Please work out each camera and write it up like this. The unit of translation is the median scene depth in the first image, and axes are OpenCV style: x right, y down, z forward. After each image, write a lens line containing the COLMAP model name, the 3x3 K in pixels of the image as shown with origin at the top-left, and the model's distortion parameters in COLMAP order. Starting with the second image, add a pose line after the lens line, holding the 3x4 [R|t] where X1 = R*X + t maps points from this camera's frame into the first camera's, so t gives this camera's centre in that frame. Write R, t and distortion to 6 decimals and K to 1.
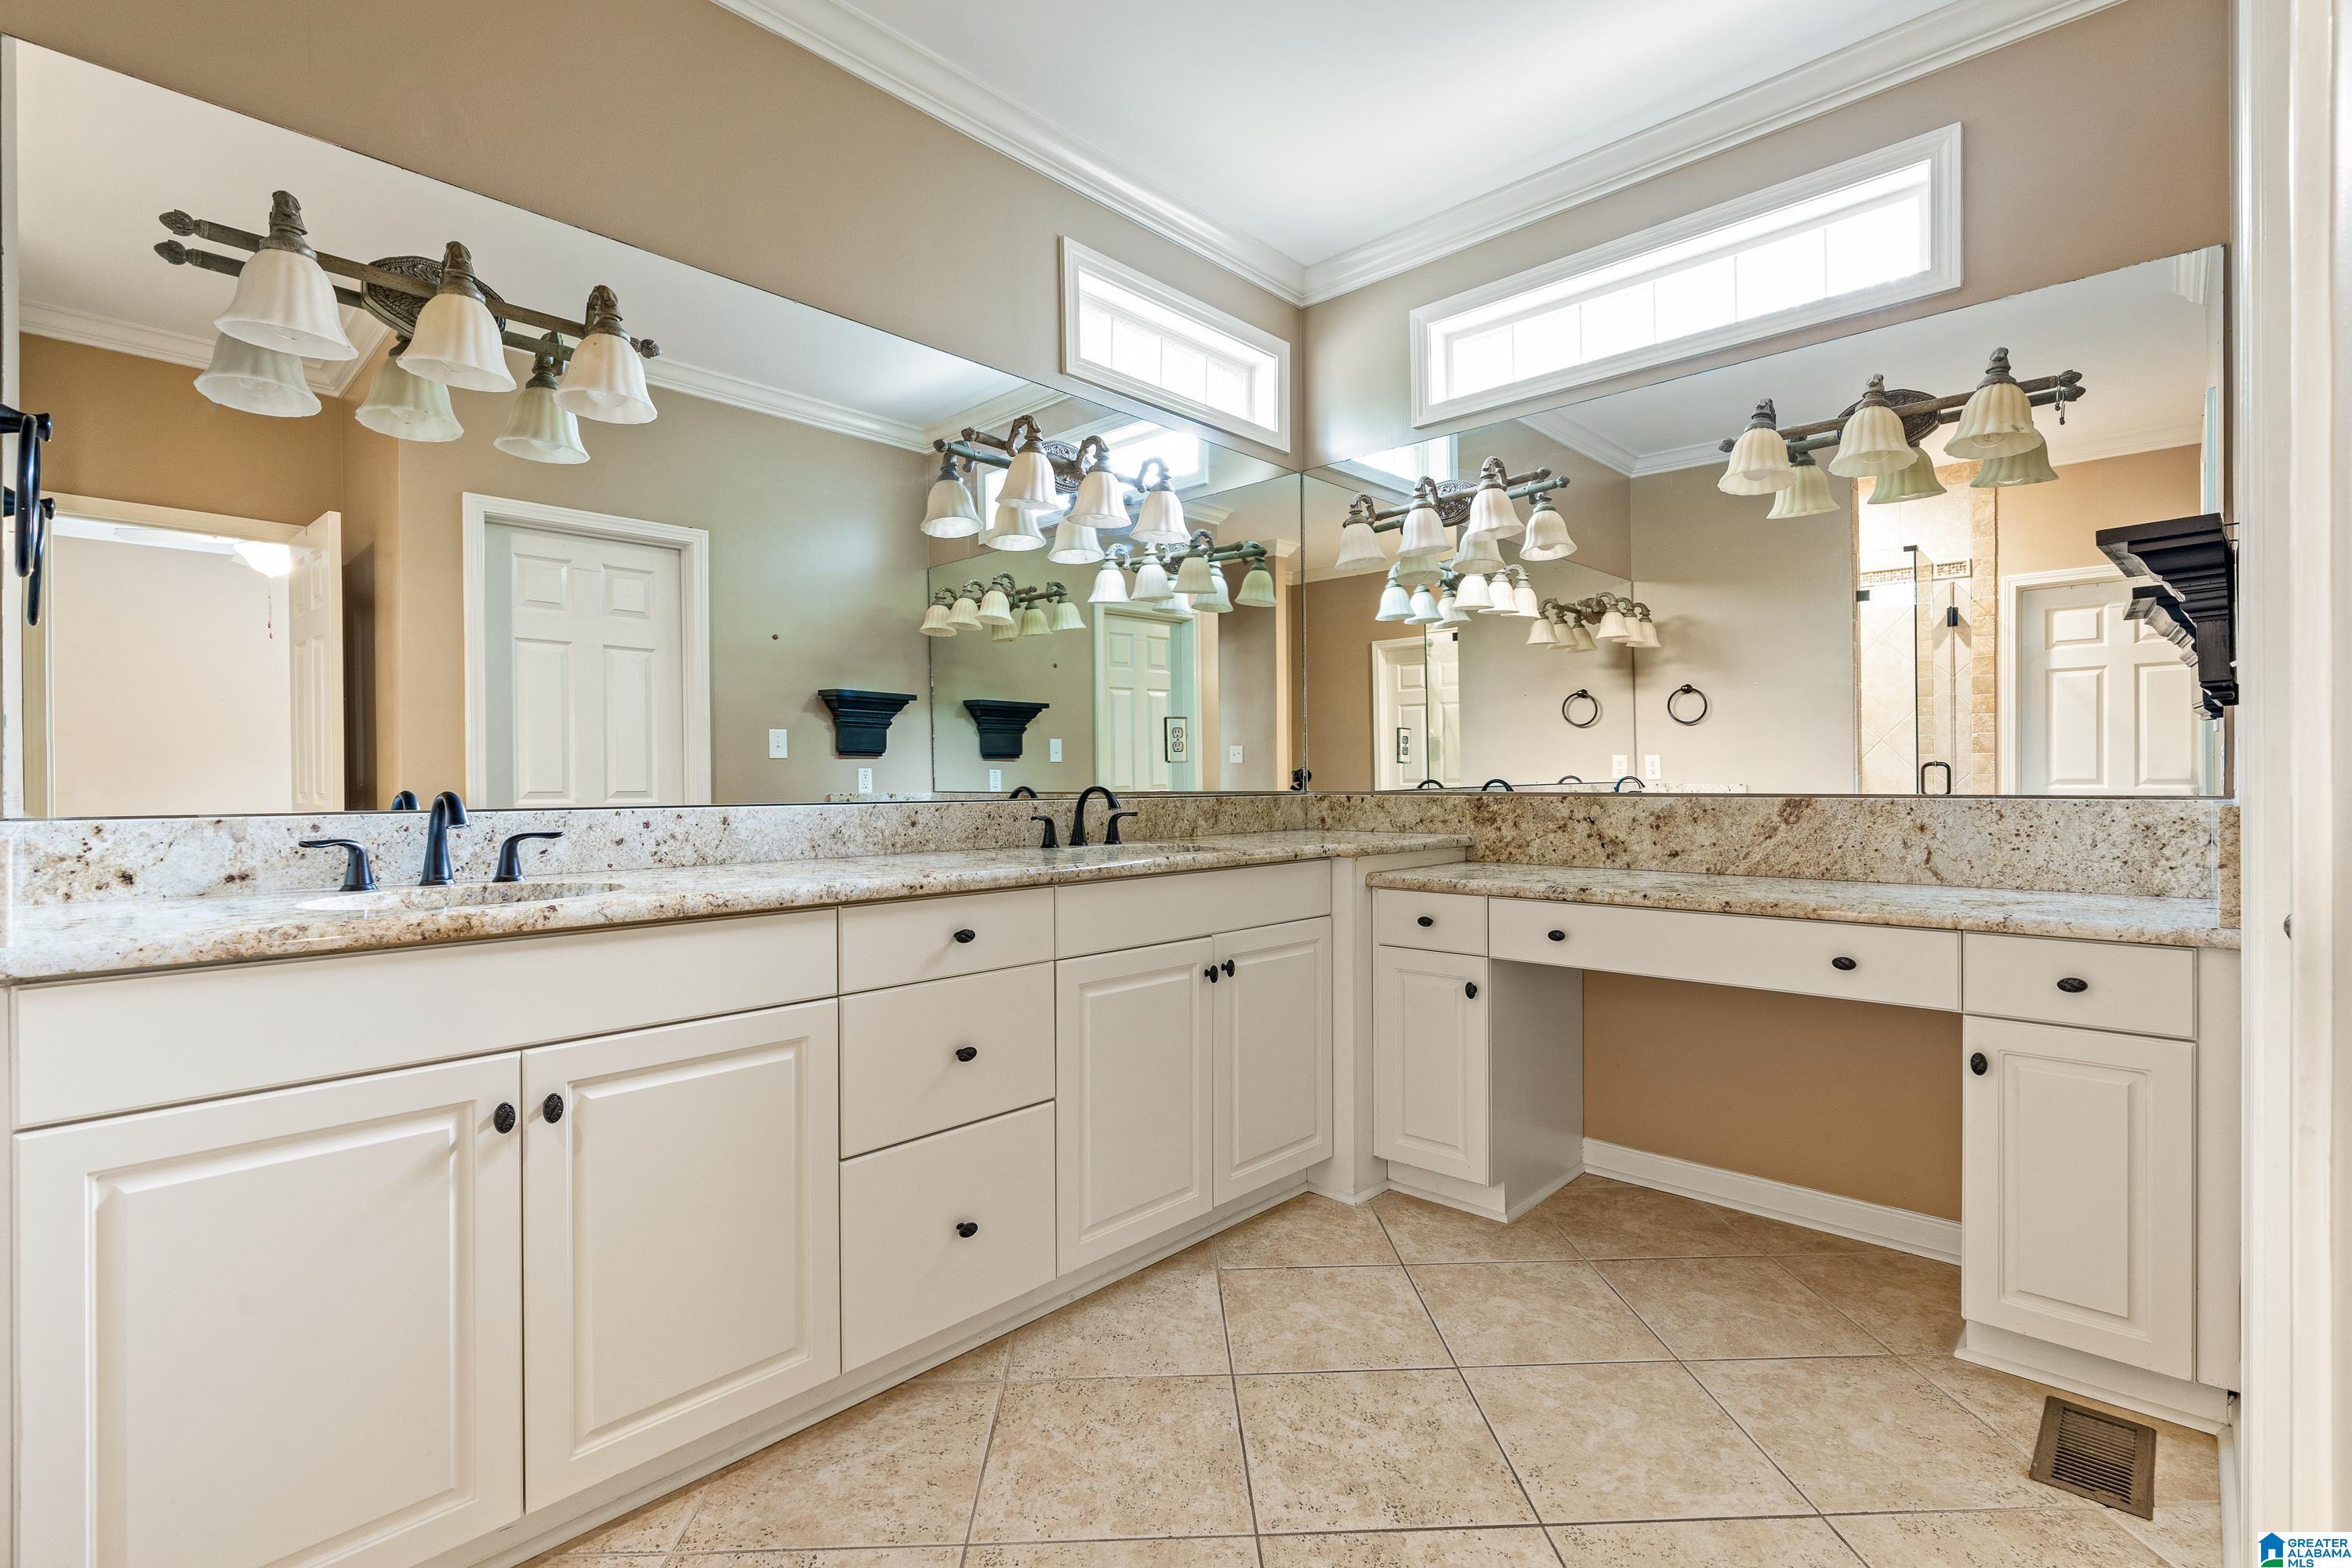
lens RADIAL K [[1080.2, 0, 1173.1], [0, 1080.2, 784.6], [0, 0, 1]] dist [-0.010973, 0.004711]
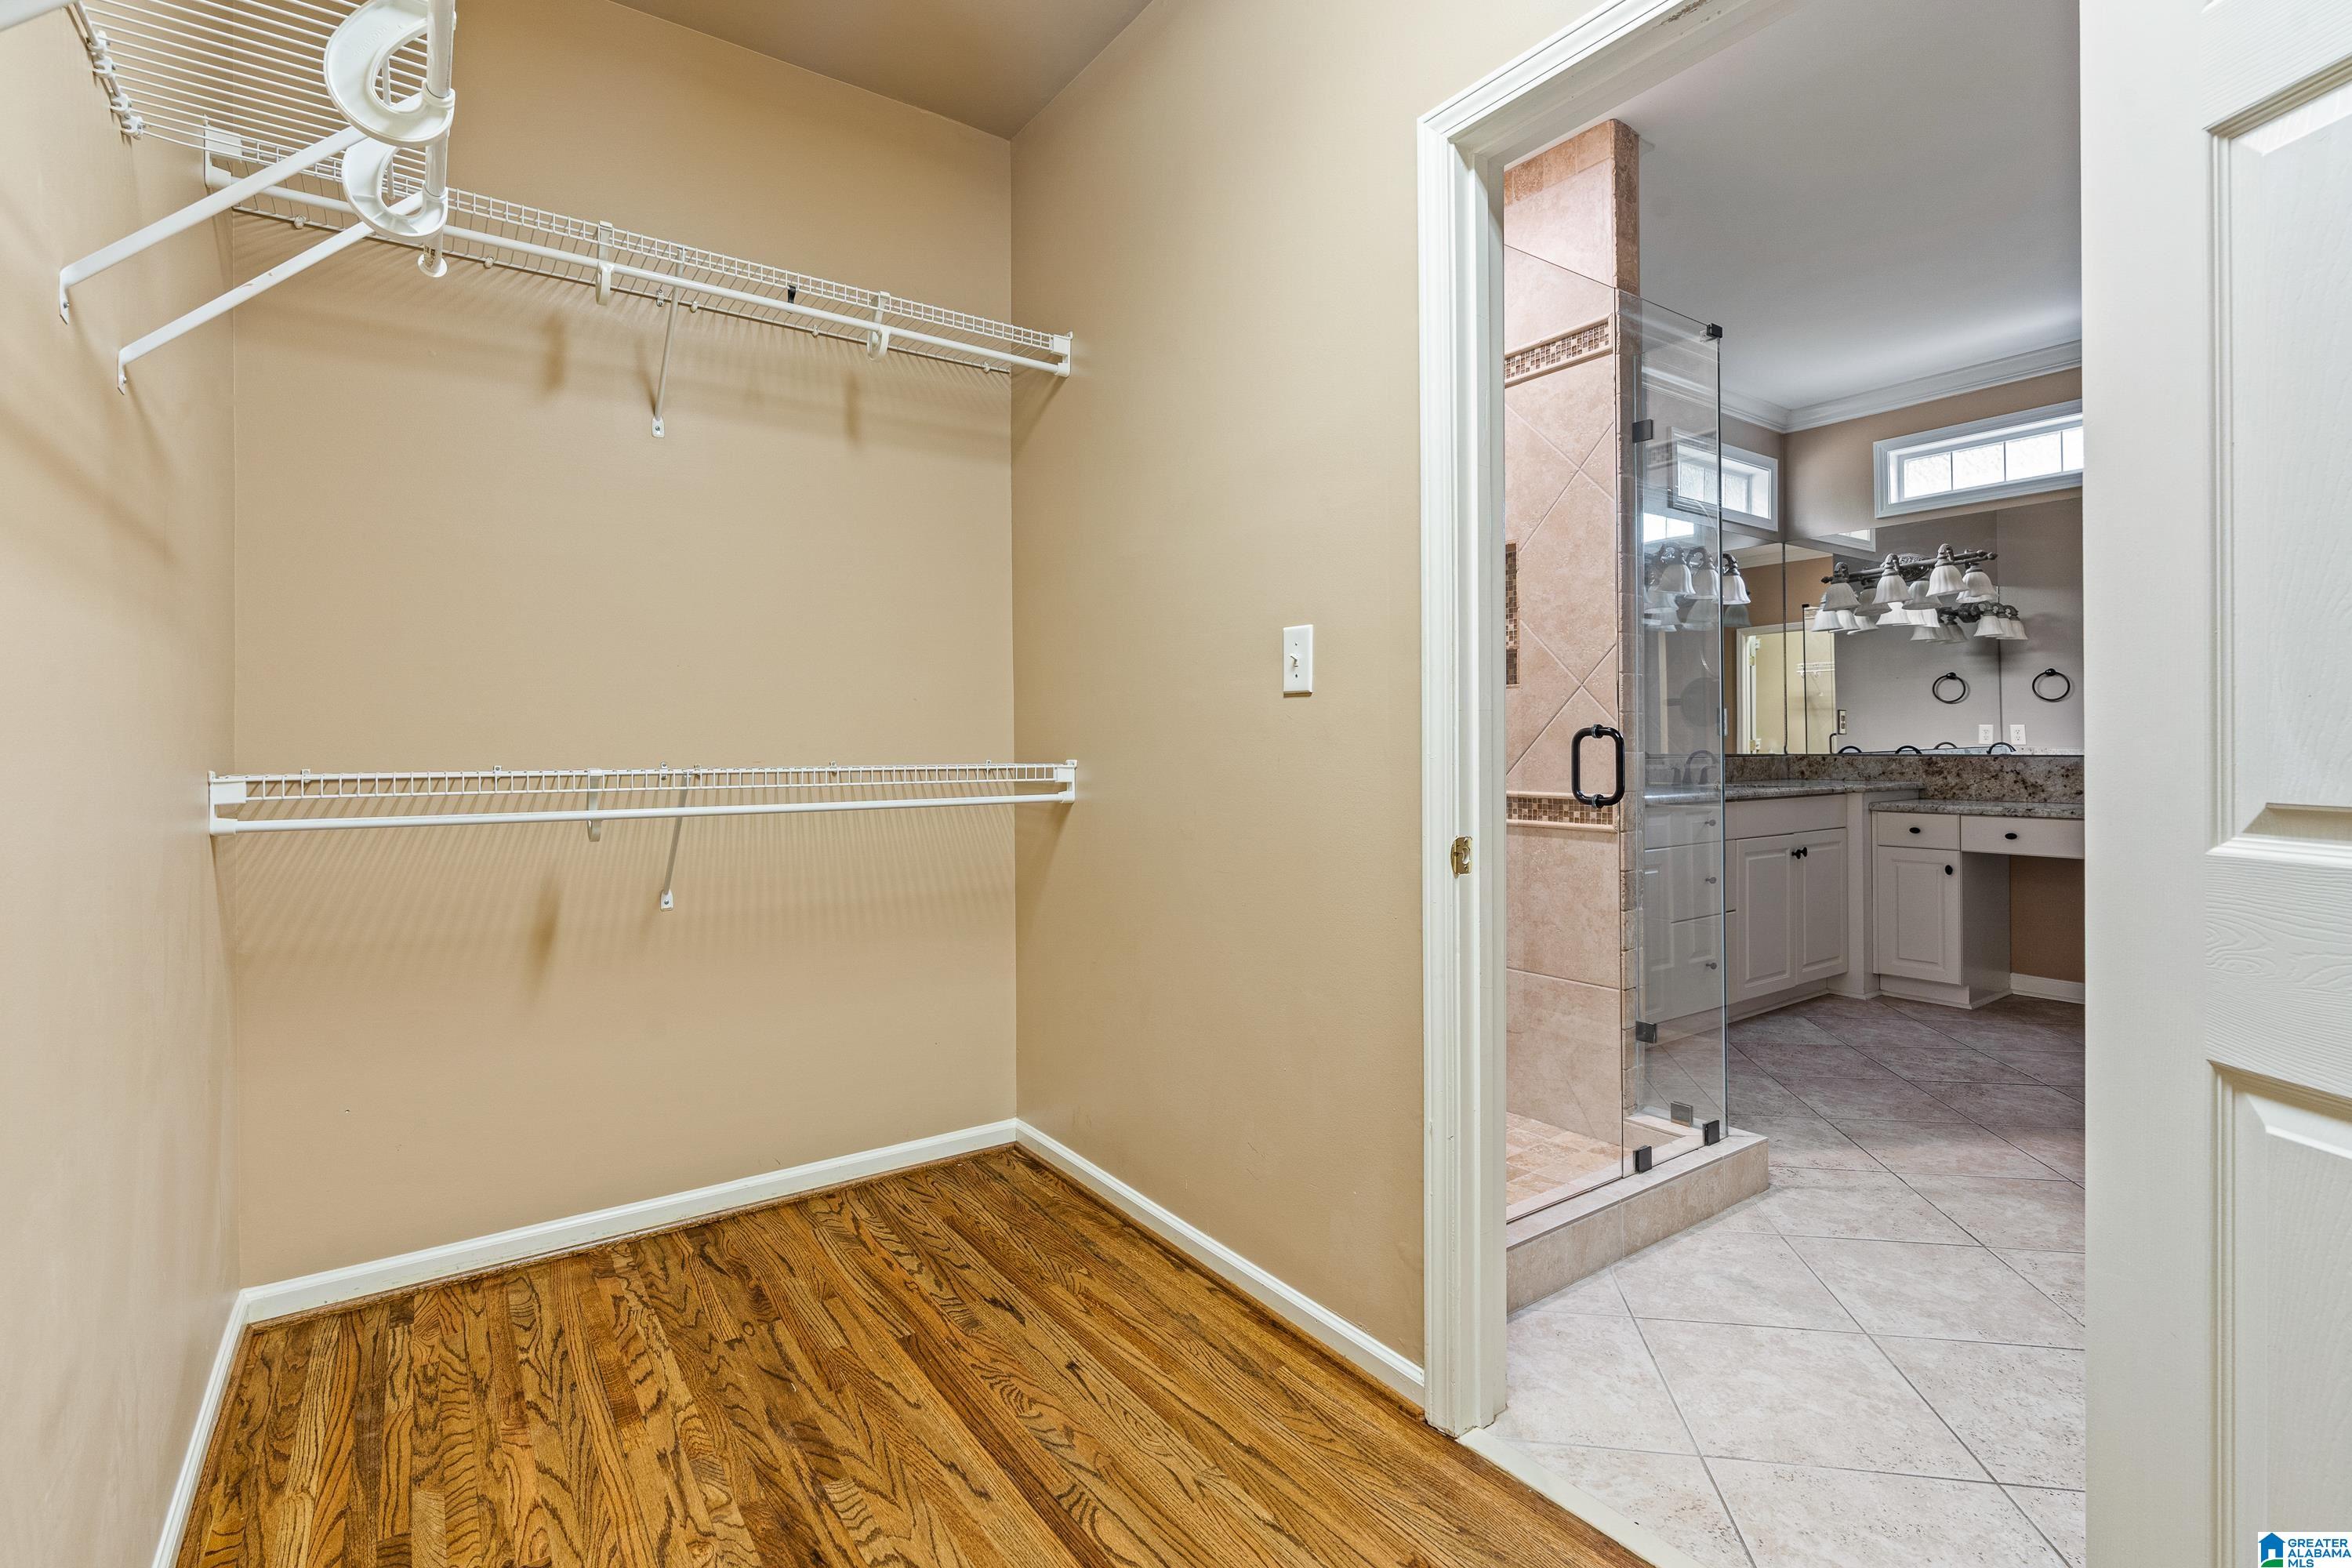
lens RADIAL K [[1080.2, 0, 1164.7], [0, 1080.2, 749.5], [0, 0, 1]] dist [-0.010973, 0.004711]
pose [[0.979502, -0.000014, -0.201434, -0.484614], [0.000214, 1.000000, 0.000971, -0.001668], [0.201434, -0.000994, 0.979502, -0.744056]]
